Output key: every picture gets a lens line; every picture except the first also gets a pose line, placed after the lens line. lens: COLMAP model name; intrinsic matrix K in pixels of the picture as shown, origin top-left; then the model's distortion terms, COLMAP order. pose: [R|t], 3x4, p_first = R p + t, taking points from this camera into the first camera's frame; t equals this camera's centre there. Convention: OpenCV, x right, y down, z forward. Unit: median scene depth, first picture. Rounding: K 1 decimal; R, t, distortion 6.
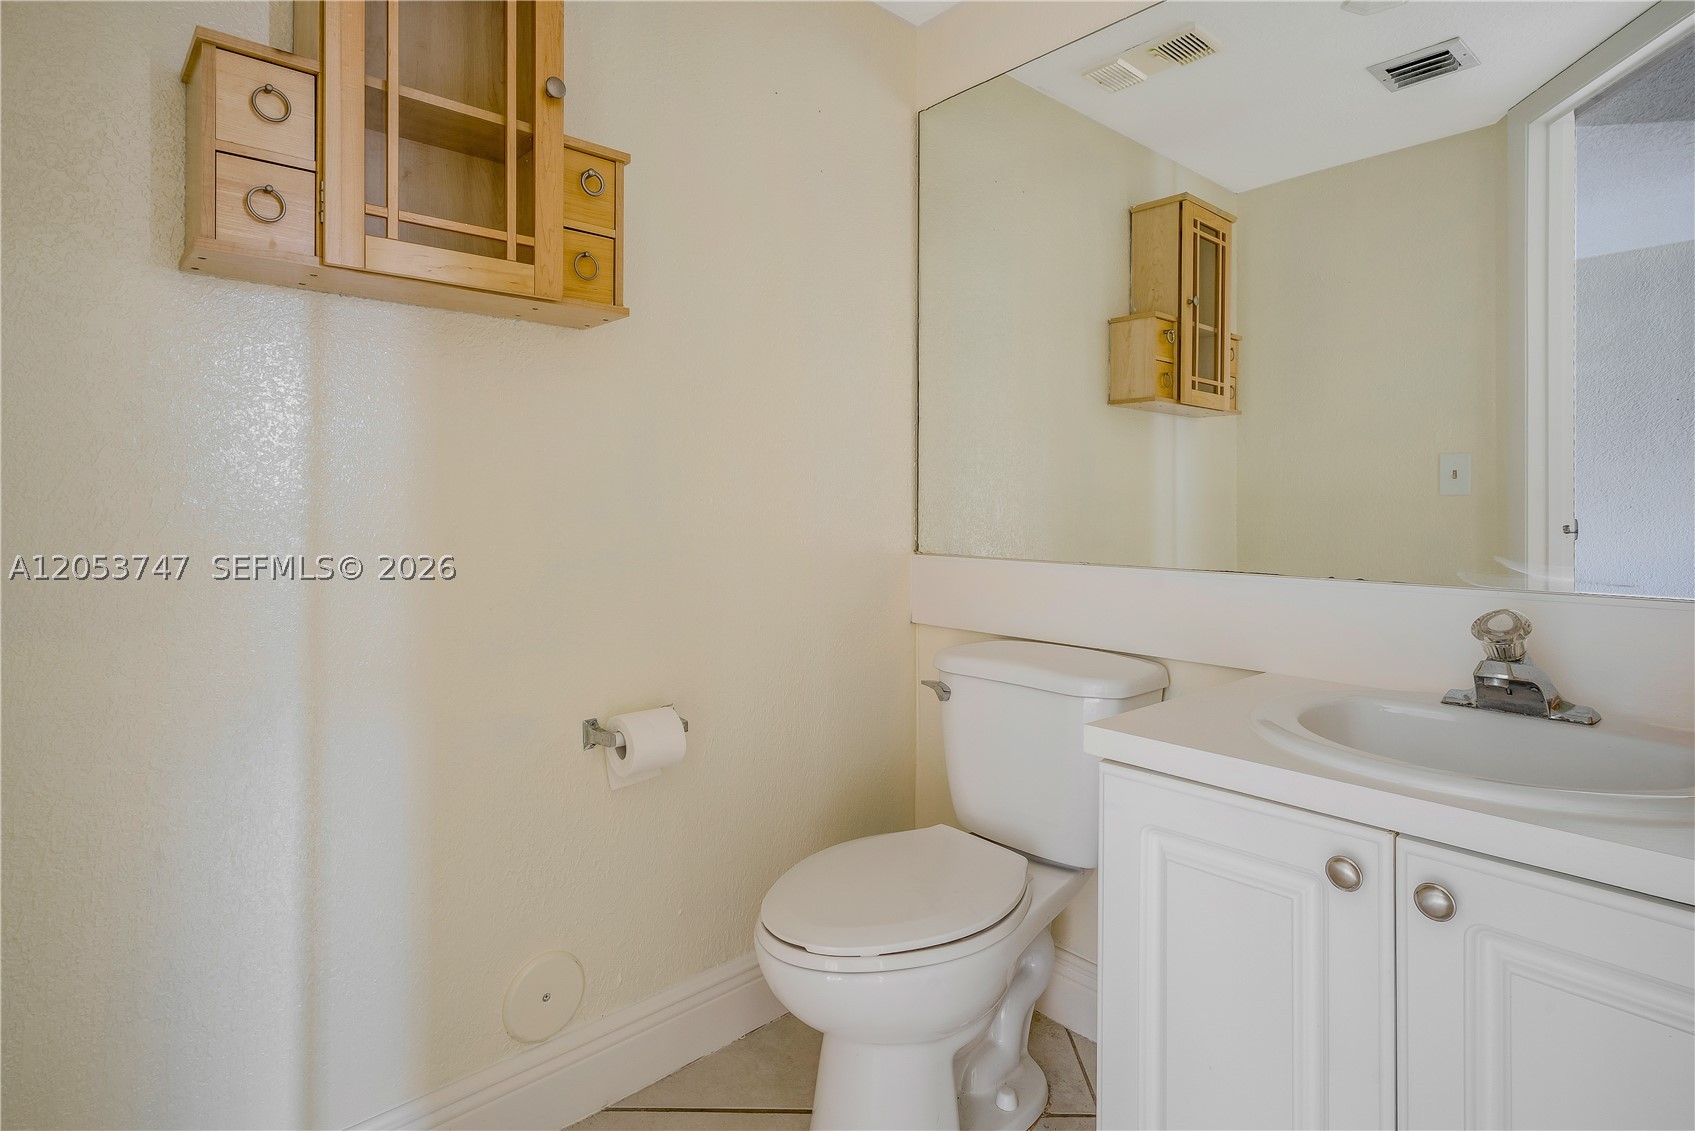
lens RADIAL K [[891.9, 0, 845.9], [0, 891.9, 563.3], [0, 0, 1]] dist [0.004838, 0.002387]
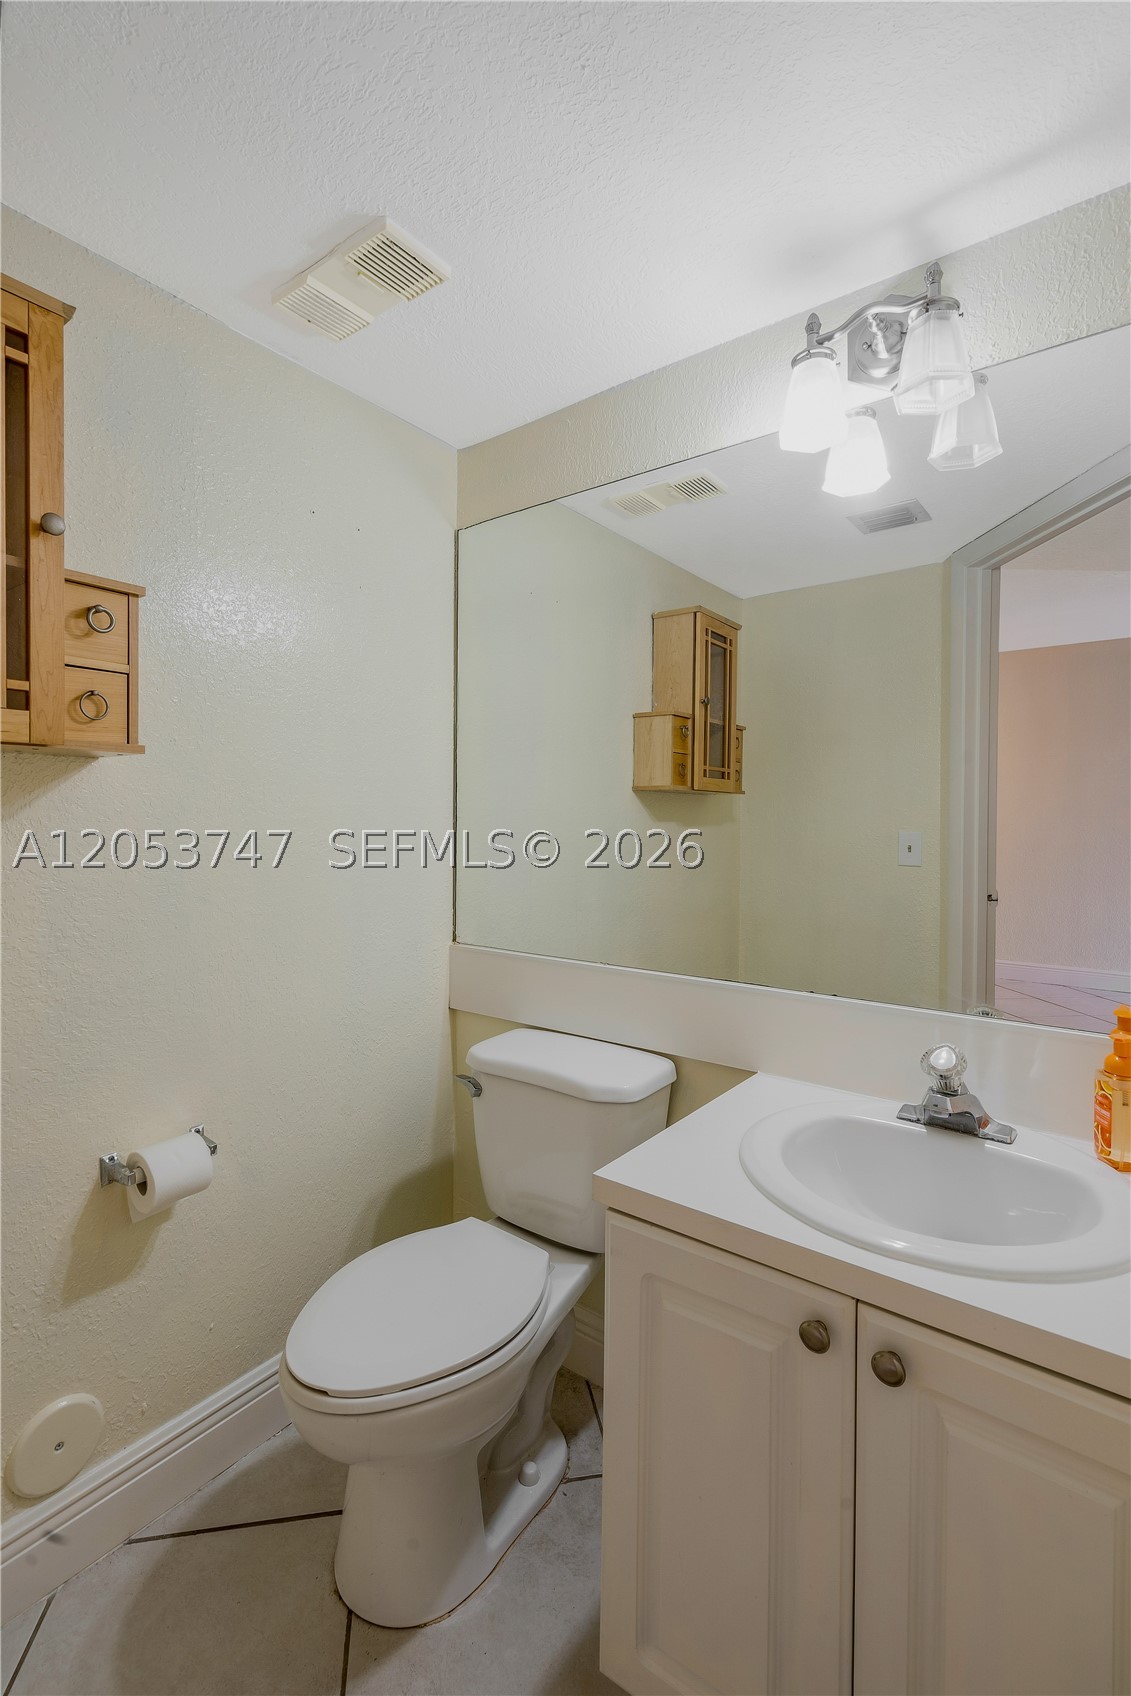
lens RADIAL K [[779.0, 0, 565.0], [0, 779.0, 842.8], [0, 0, 1]] dist [-0.001004, 0.000382]
pose [[0.983047, 0.003659, 0.183319, 0.039106], [-0.007154, 0.999805, 0.018407, -0.153725], [-0.183216, -0.019406, 0.982881, 0.065029]]
